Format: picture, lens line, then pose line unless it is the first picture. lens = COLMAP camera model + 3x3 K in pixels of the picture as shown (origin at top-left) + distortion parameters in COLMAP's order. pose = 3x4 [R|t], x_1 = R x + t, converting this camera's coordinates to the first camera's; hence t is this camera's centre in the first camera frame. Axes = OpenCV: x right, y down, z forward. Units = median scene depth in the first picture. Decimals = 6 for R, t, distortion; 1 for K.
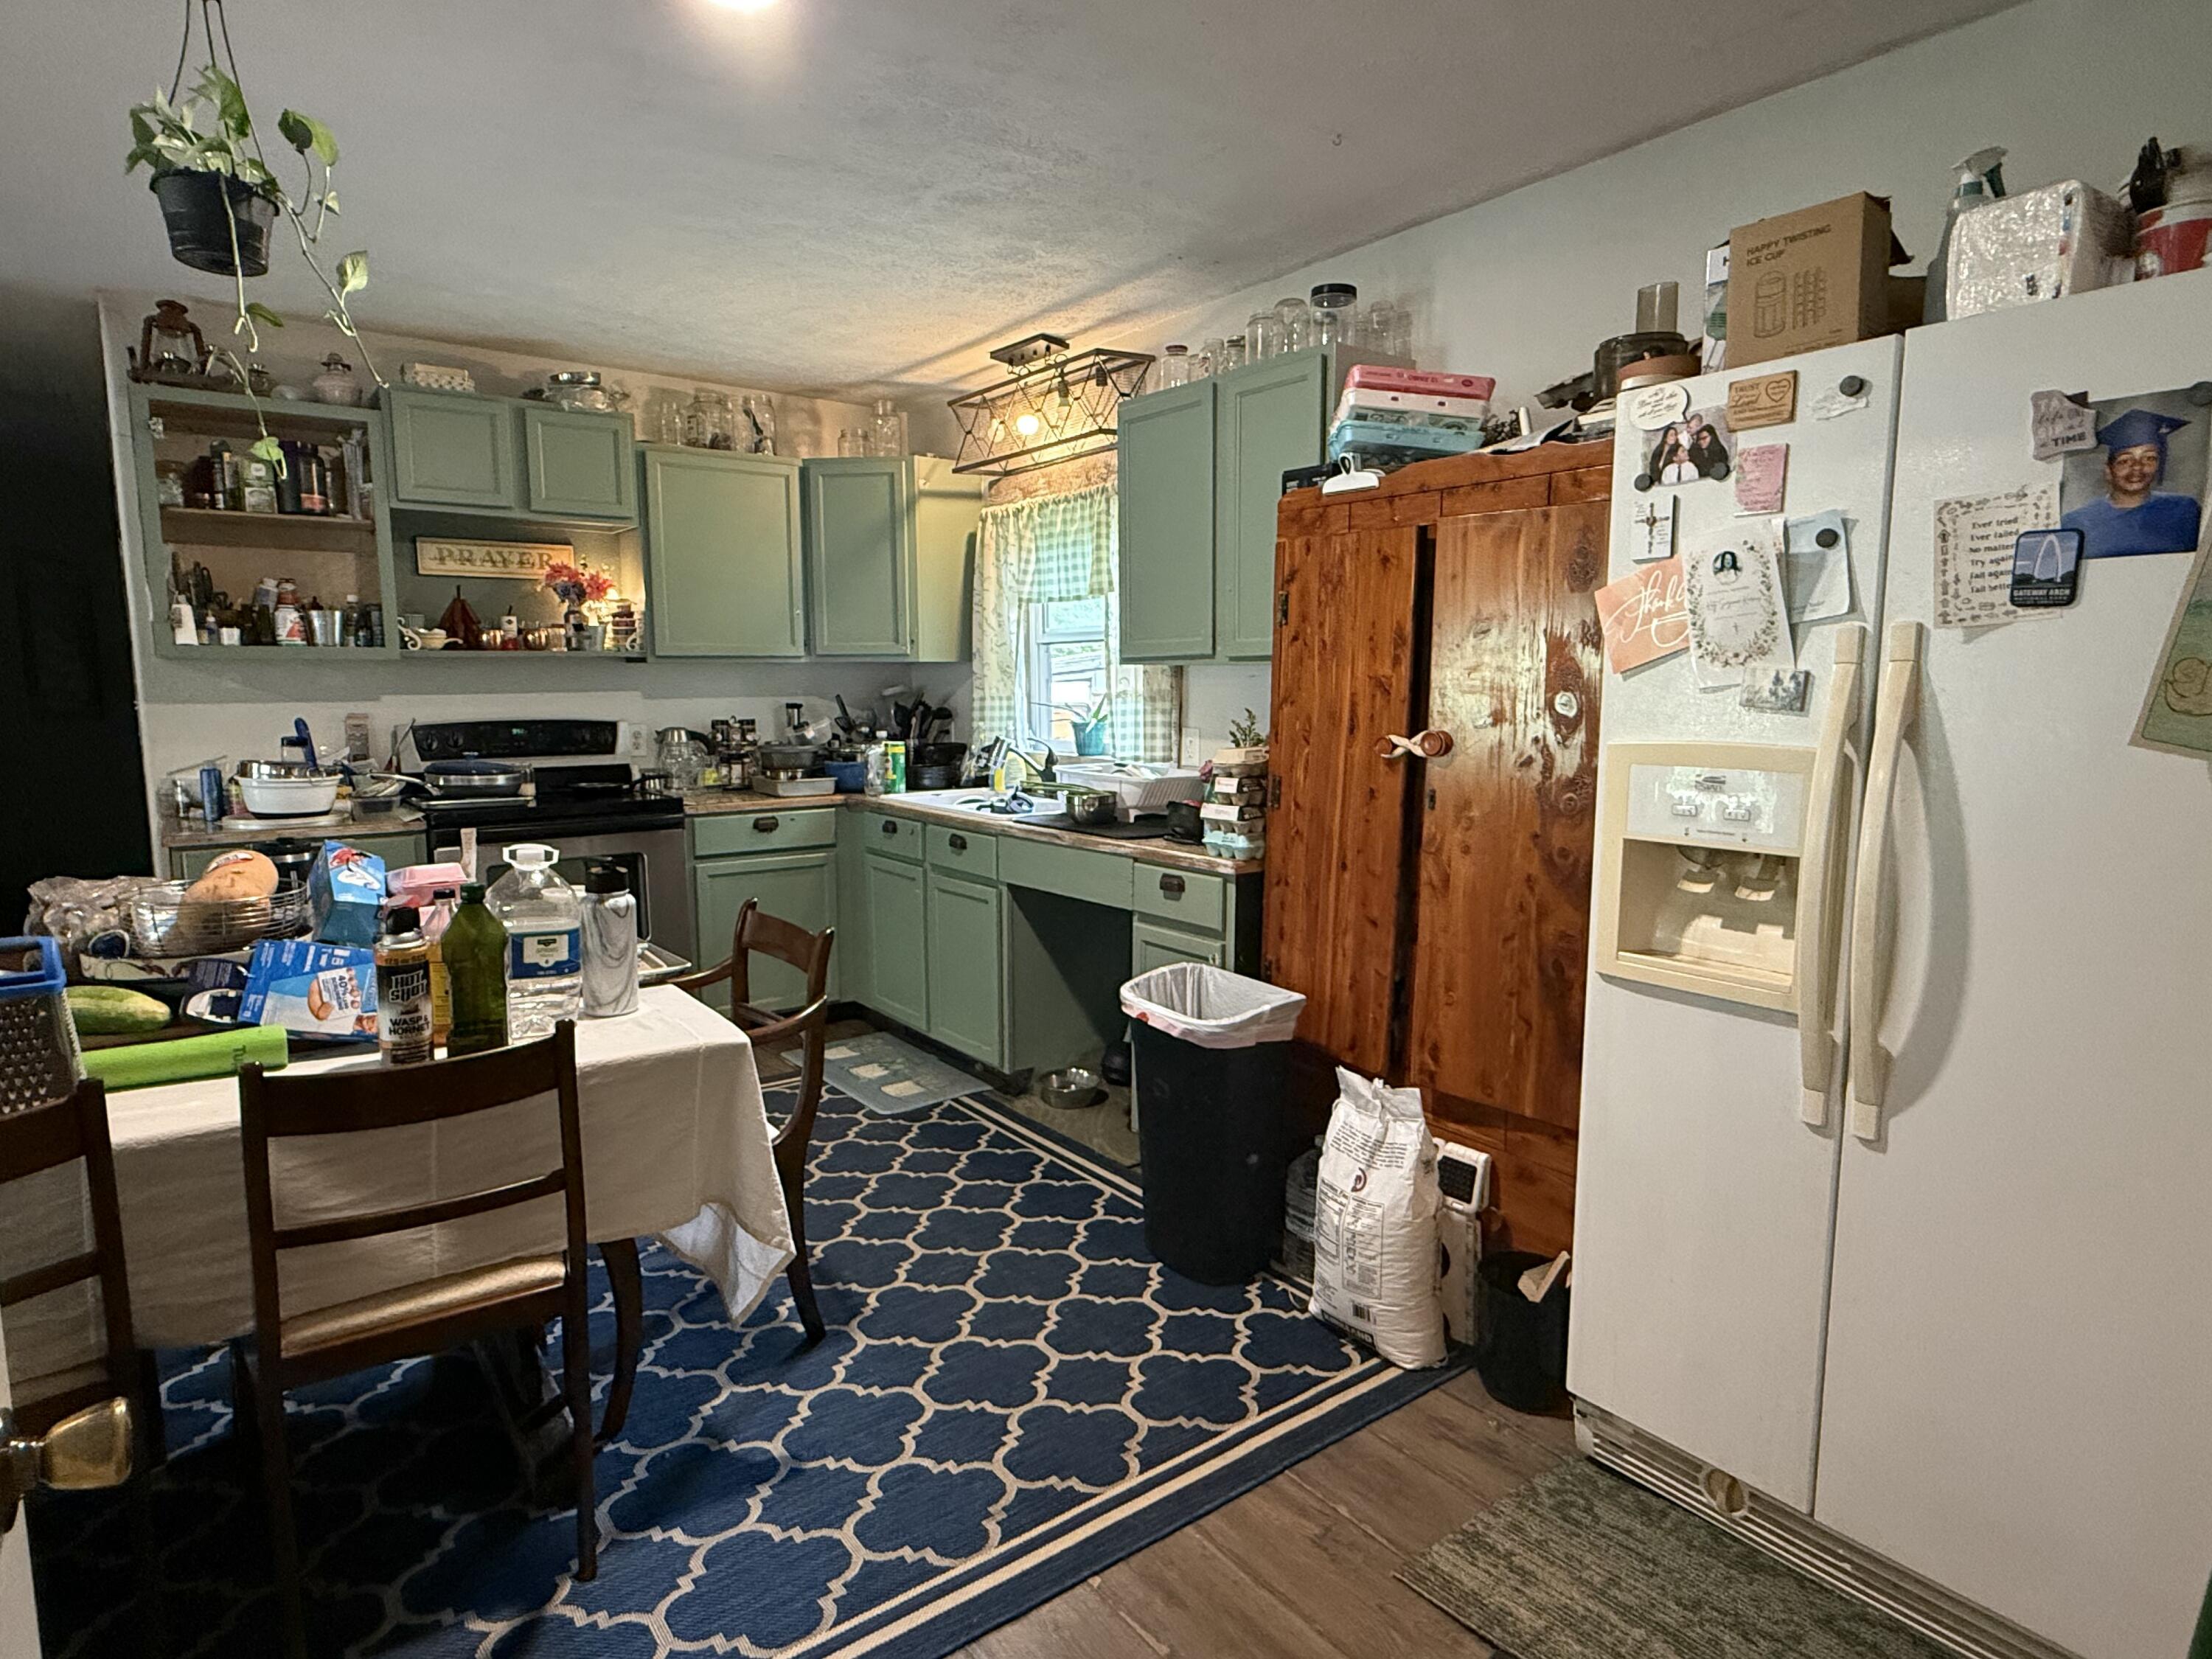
lens RADIAL K [[1205.1, 0, 1099.5], [0, 1205.1, 823.3], [0, 0, 1]] dist [0.003948, -0.000400]
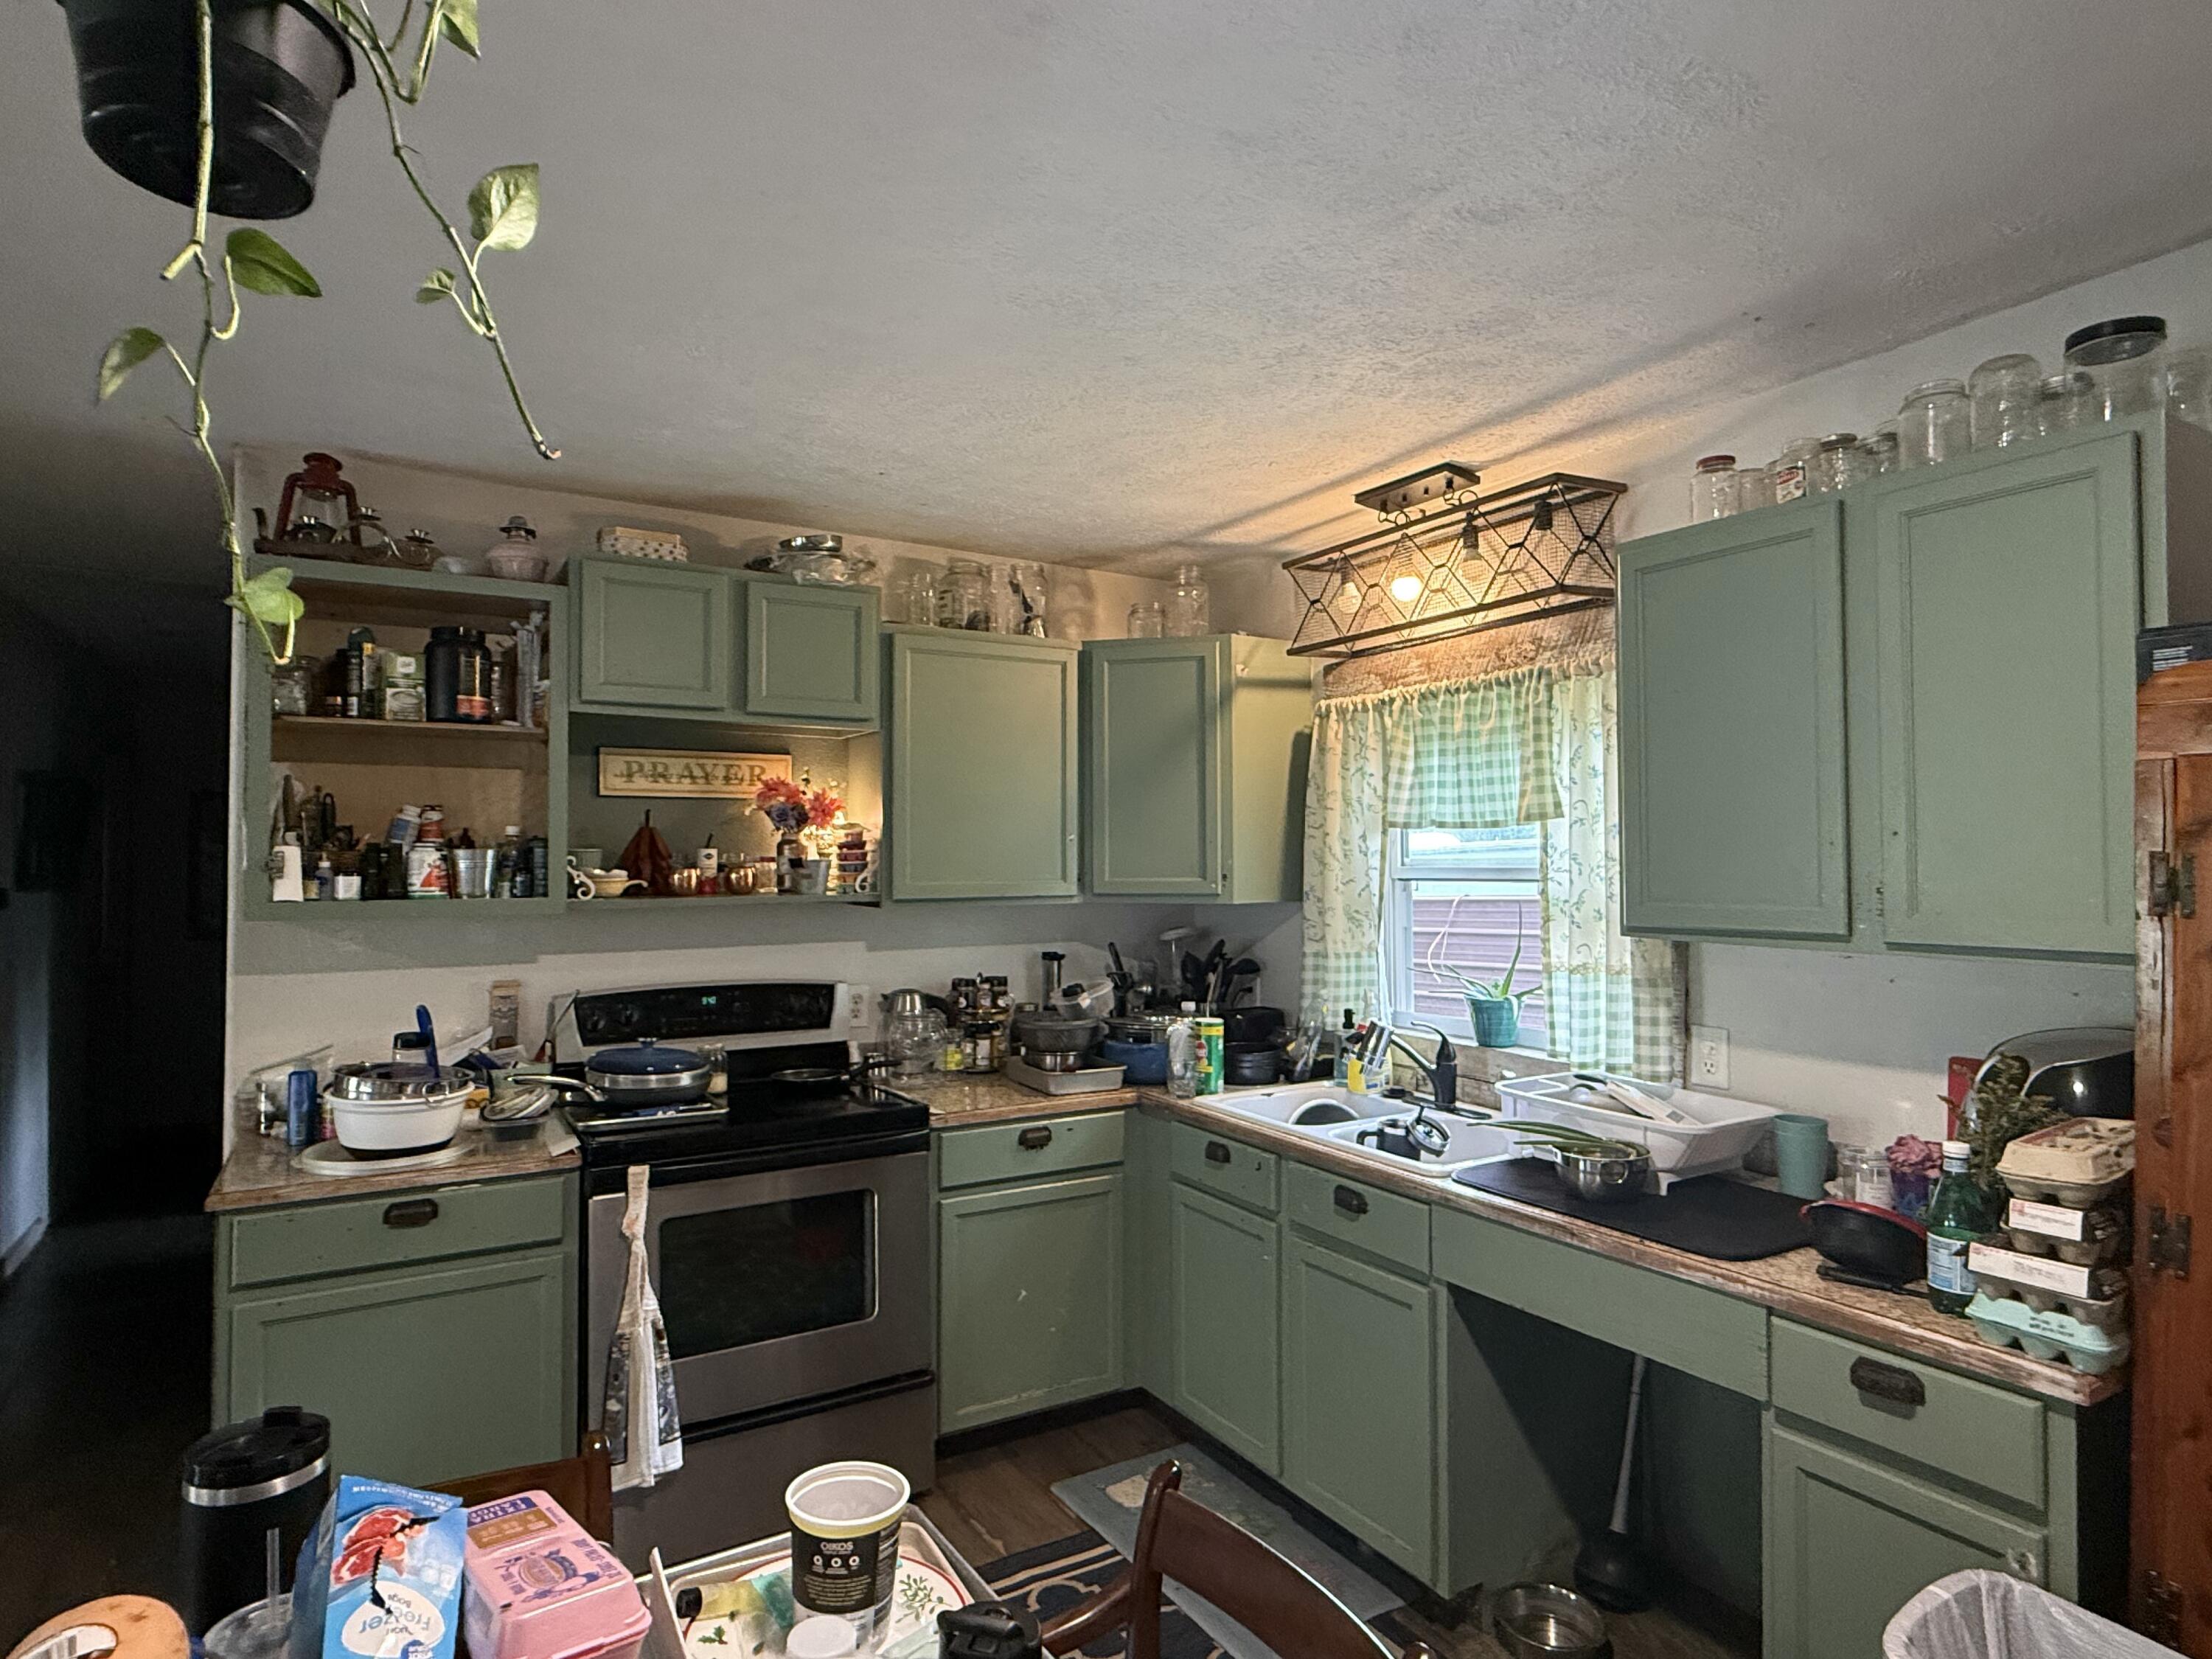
lens RADIAL K [[1205.1, 0, 1102.9], [0, 1205.1, 827.6], [0, 0, 1]] dist [0.003948, -0.000400]
pose [[0.993808, -0.001511, -0.111102, -0.174830], [-0.014795, 0.989205, -0.145792, -0.085370], [0.110123, 0.146533, 0.983057, 0.309408]]
